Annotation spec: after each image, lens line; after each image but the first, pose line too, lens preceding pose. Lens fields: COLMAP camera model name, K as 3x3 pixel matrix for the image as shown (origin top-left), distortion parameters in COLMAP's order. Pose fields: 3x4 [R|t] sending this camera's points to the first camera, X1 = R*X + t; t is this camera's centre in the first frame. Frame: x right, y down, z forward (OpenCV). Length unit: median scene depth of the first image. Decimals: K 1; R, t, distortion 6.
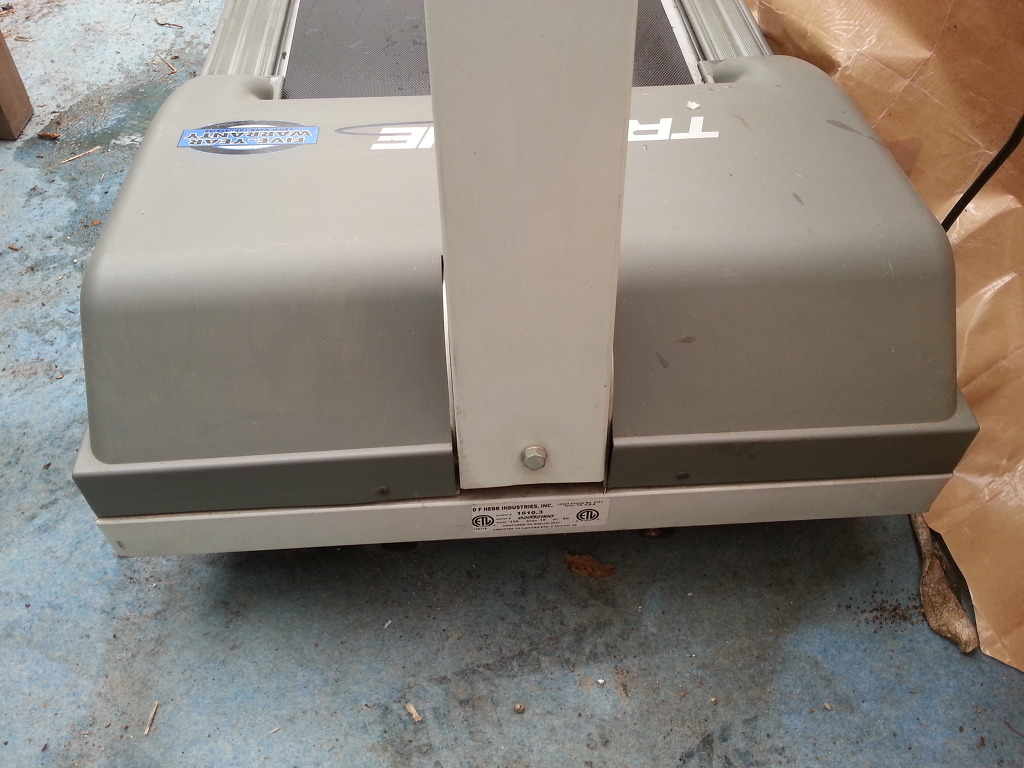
lens RADIAL K [[842.2, 0, 512.0], [0, 842.2, 384.0], [0, 0, 1]] dist [0.025537, -0.013024]
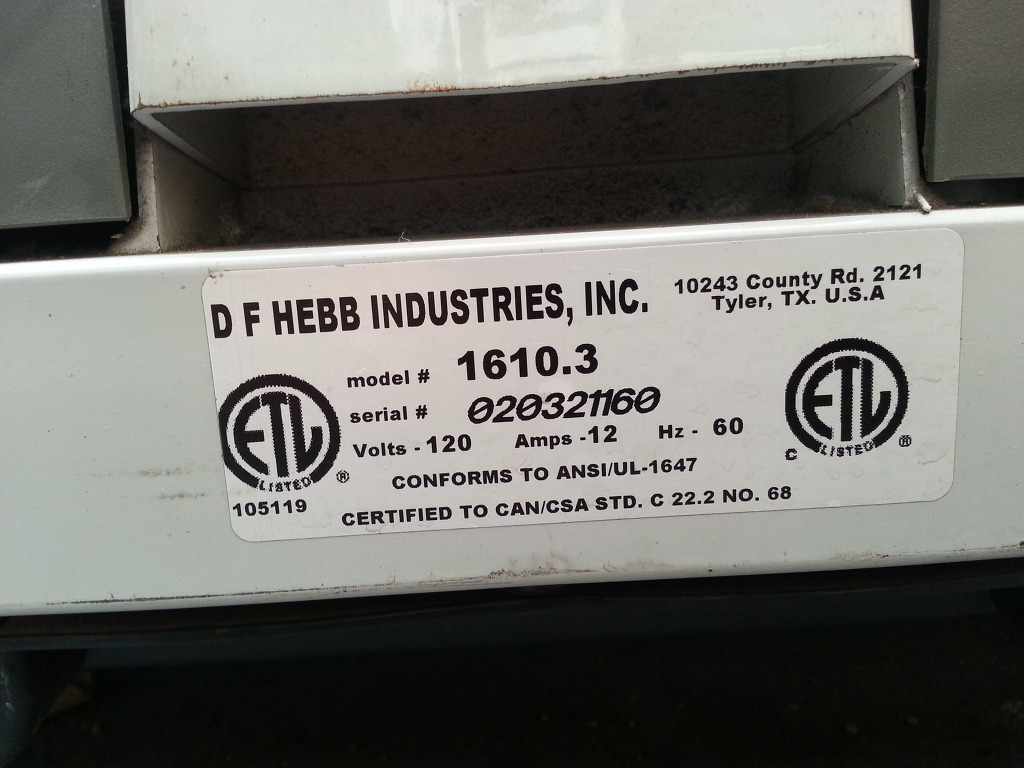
lens RADIAL K [[842.2, 0, 512.0], [0, 842.2, 384.0], [0, 0, 1]] dist [0.025537, -0.013024]
pose [[0.996865, -0.045211, -0.064933, 0.029334], [-0.003061, 0.798021, -0.602622, 0.266938], [0.079063, 0.600931, 0.795381, 0.853285]]
